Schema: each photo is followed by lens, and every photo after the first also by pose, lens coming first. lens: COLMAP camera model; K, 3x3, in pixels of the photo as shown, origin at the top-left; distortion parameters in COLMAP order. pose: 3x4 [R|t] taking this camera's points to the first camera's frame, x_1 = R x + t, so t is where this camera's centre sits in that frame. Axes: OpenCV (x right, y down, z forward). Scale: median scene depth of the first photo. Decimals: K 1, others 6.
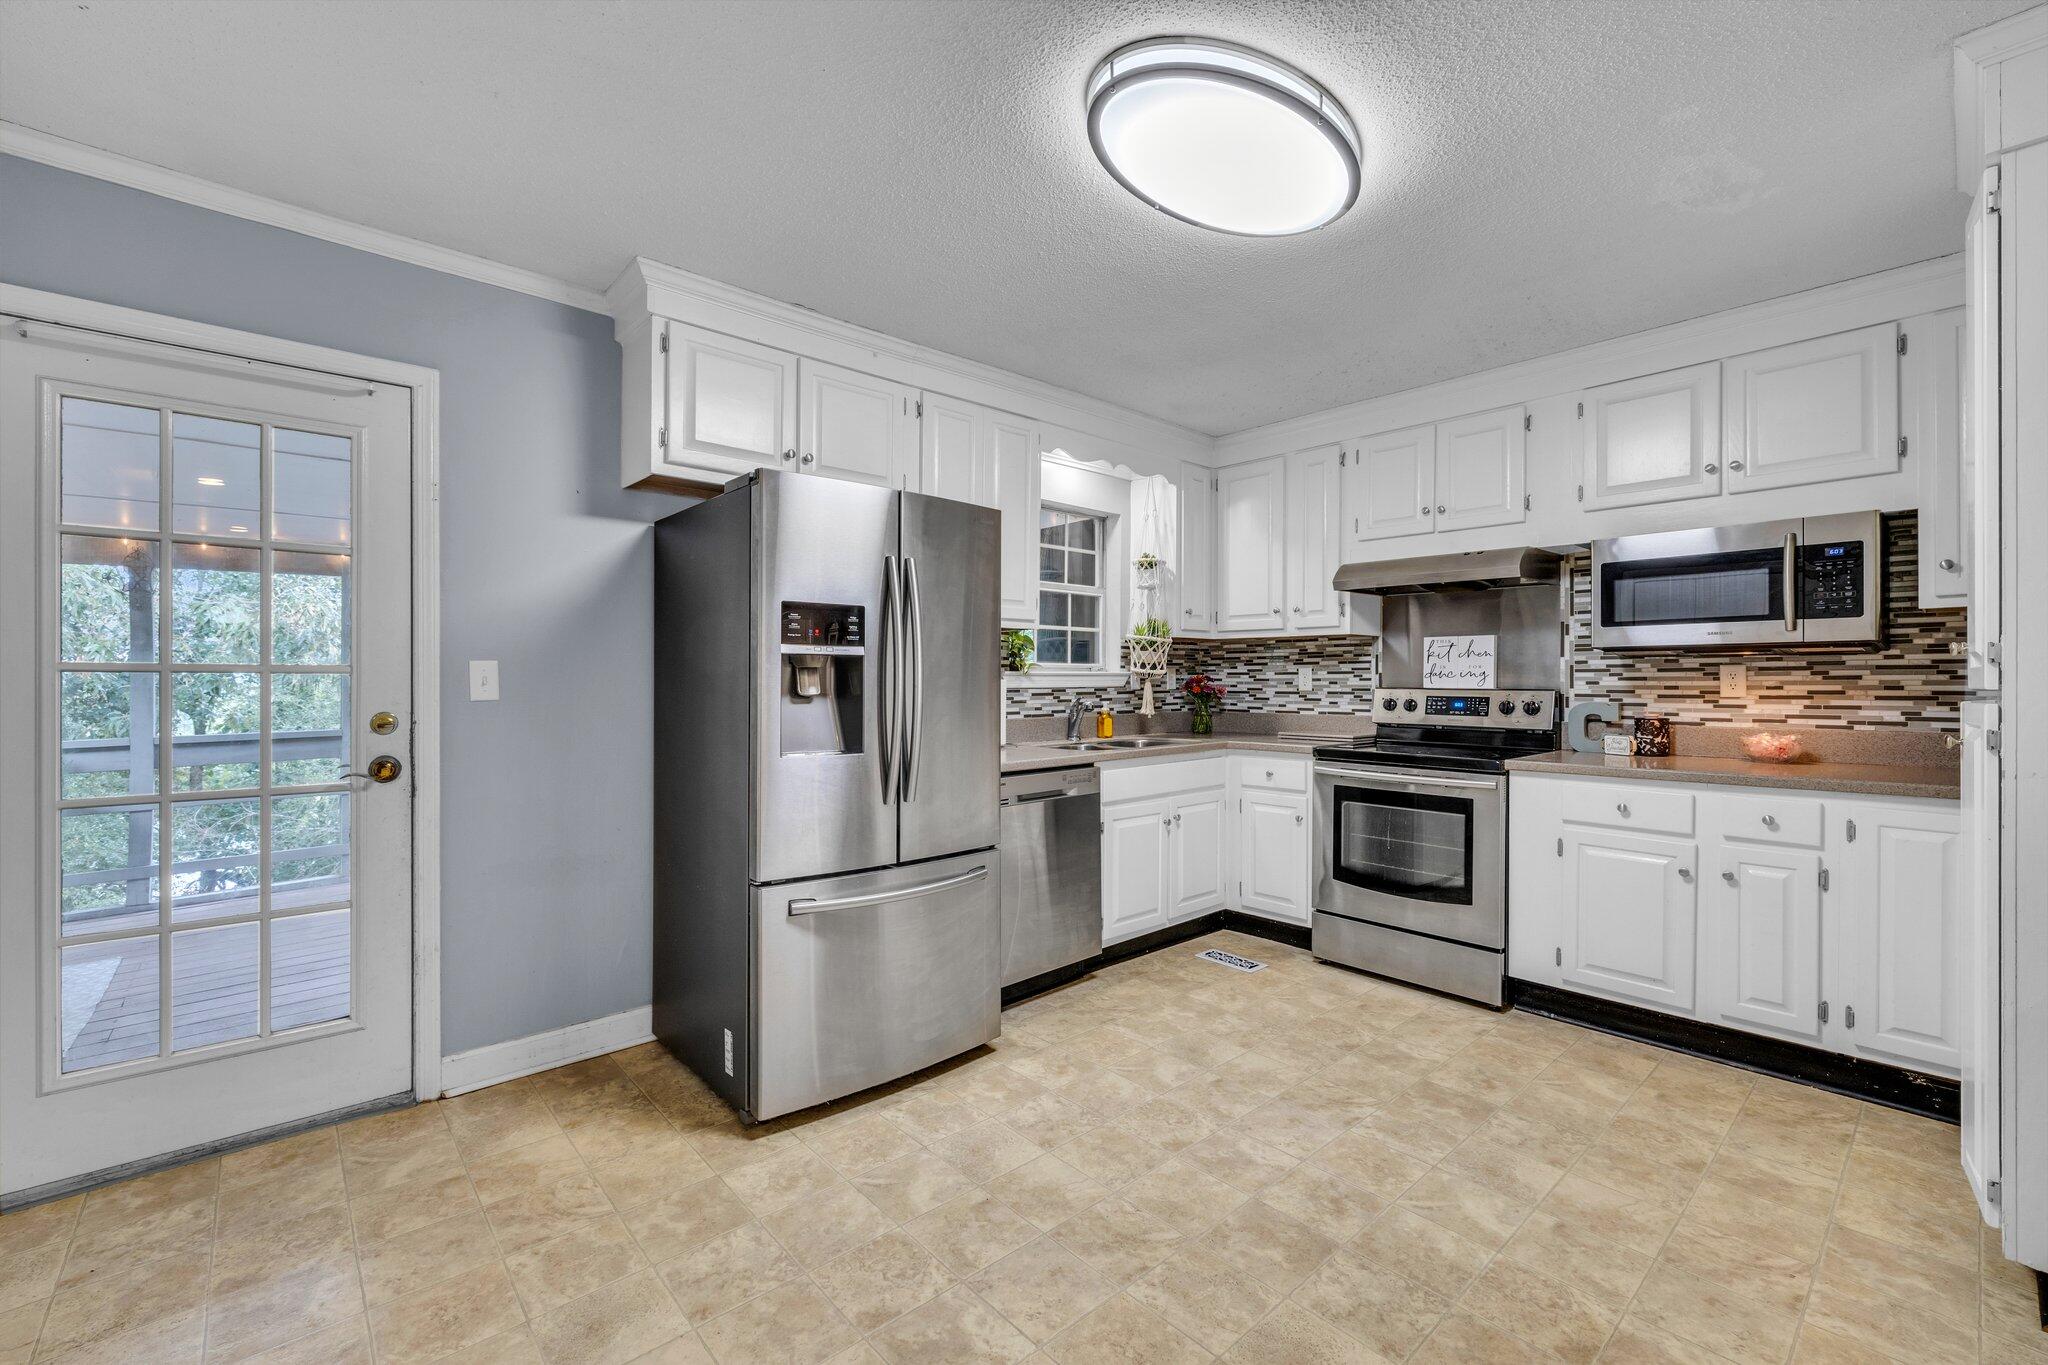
lens RADIAL K [[841.4, 0, 1027.3], [0, 841.4, 674.7], [0, 0, 1]] dist [0.004318, 0.000020]
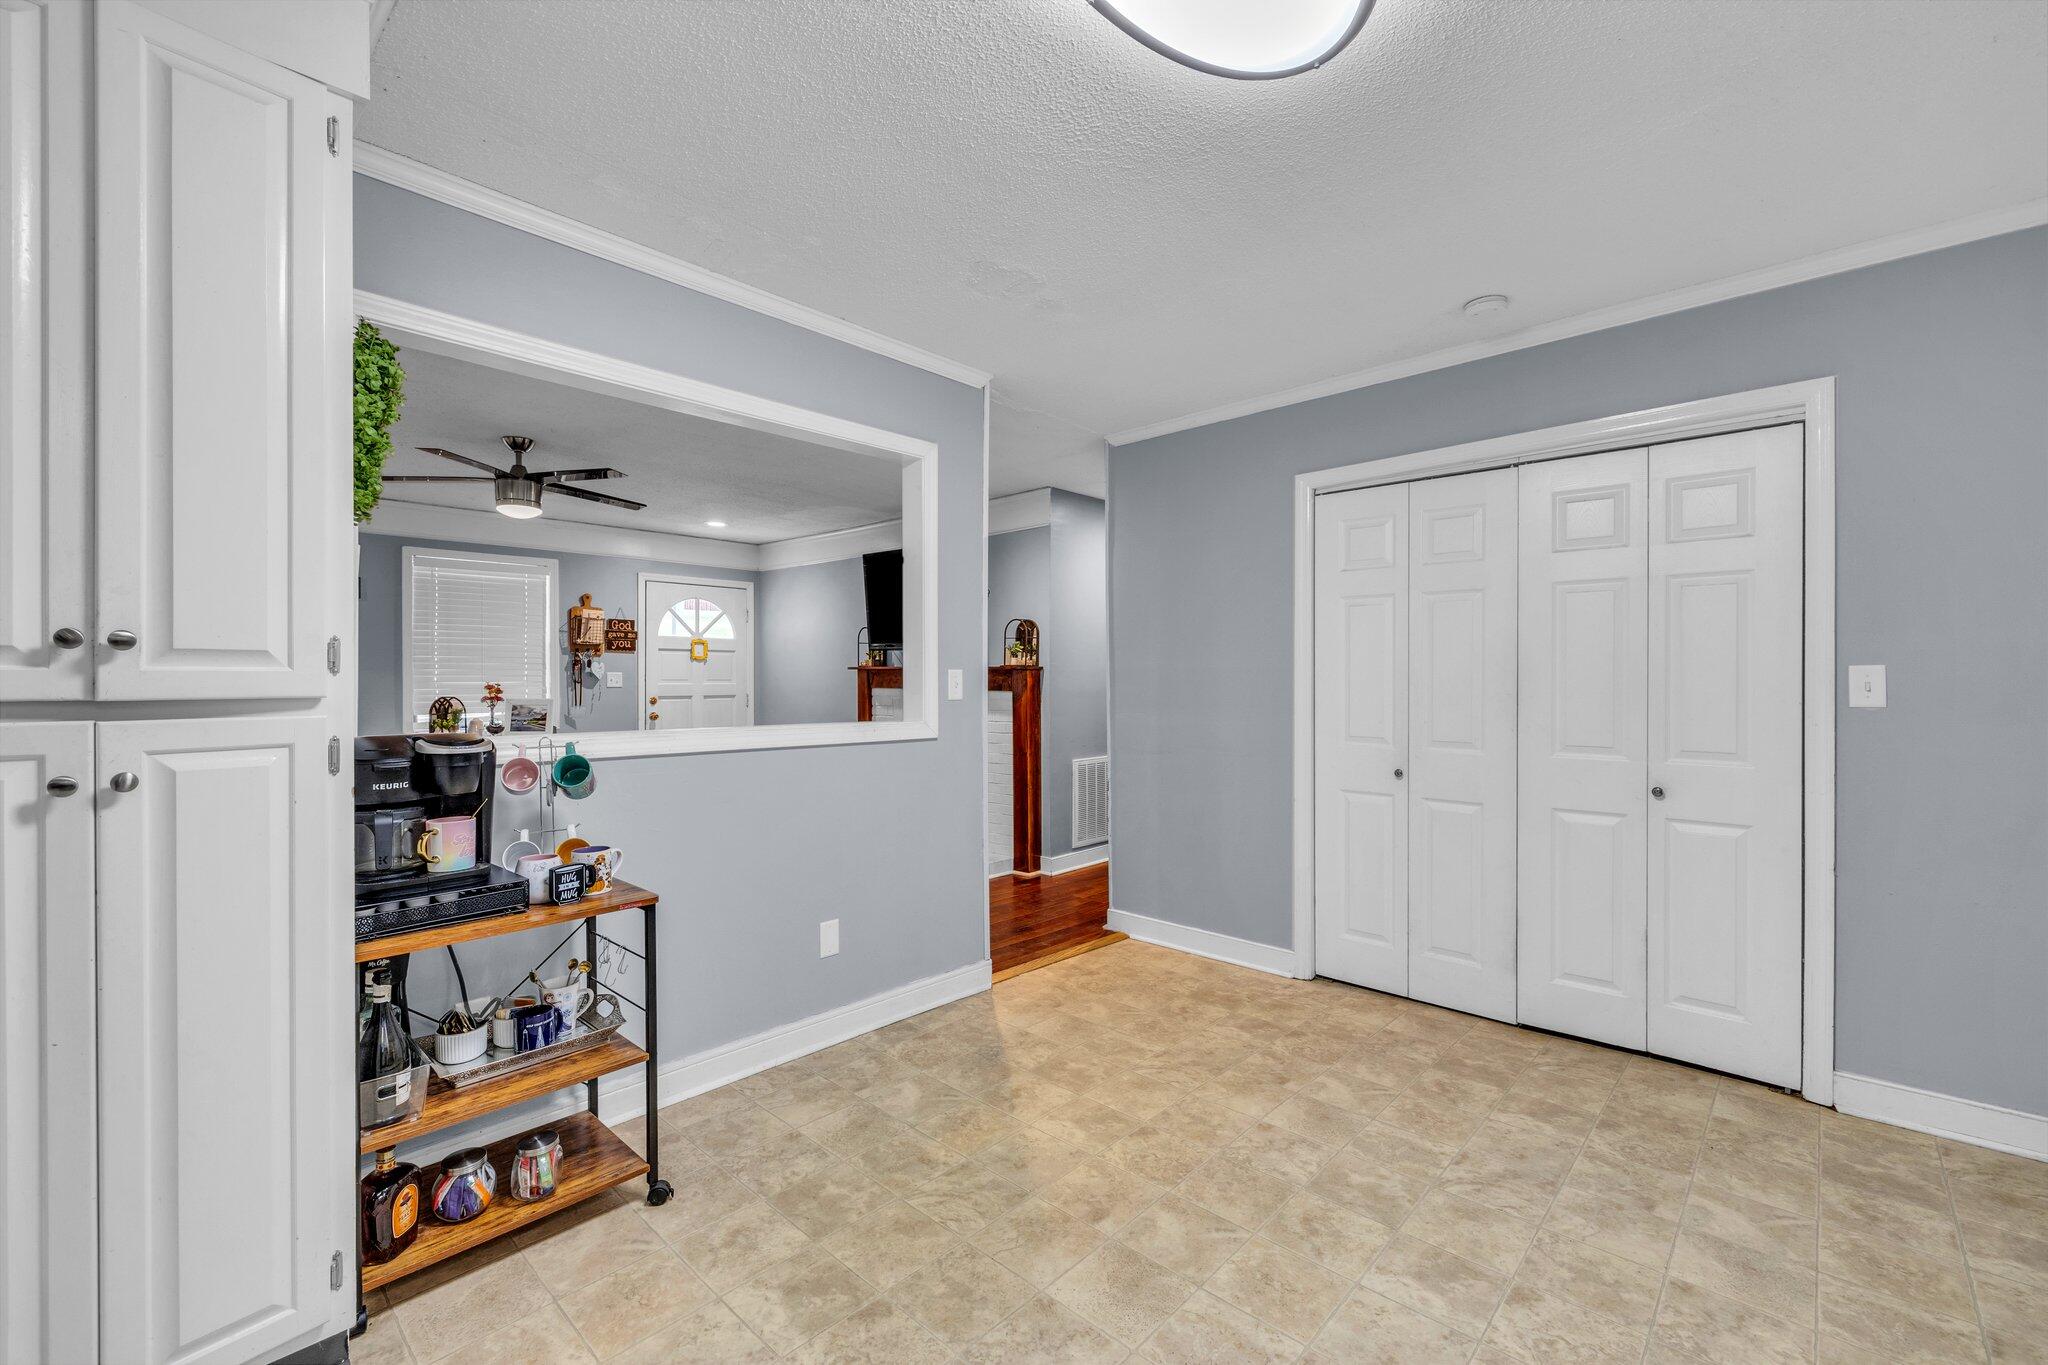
lens RADIAL K [[841.4, 0, 1024.5], [0, 841.4, 676.2], [0, 0, 1]] dist [0.004318, 0.000020]
pose [[-0.996262, 0.002613, -0.086348, 0.781336], [0.003758, 0.999907, -0.013105, 0.007361], [0.086306, -0.013381, -0.996179, 1.956315]]
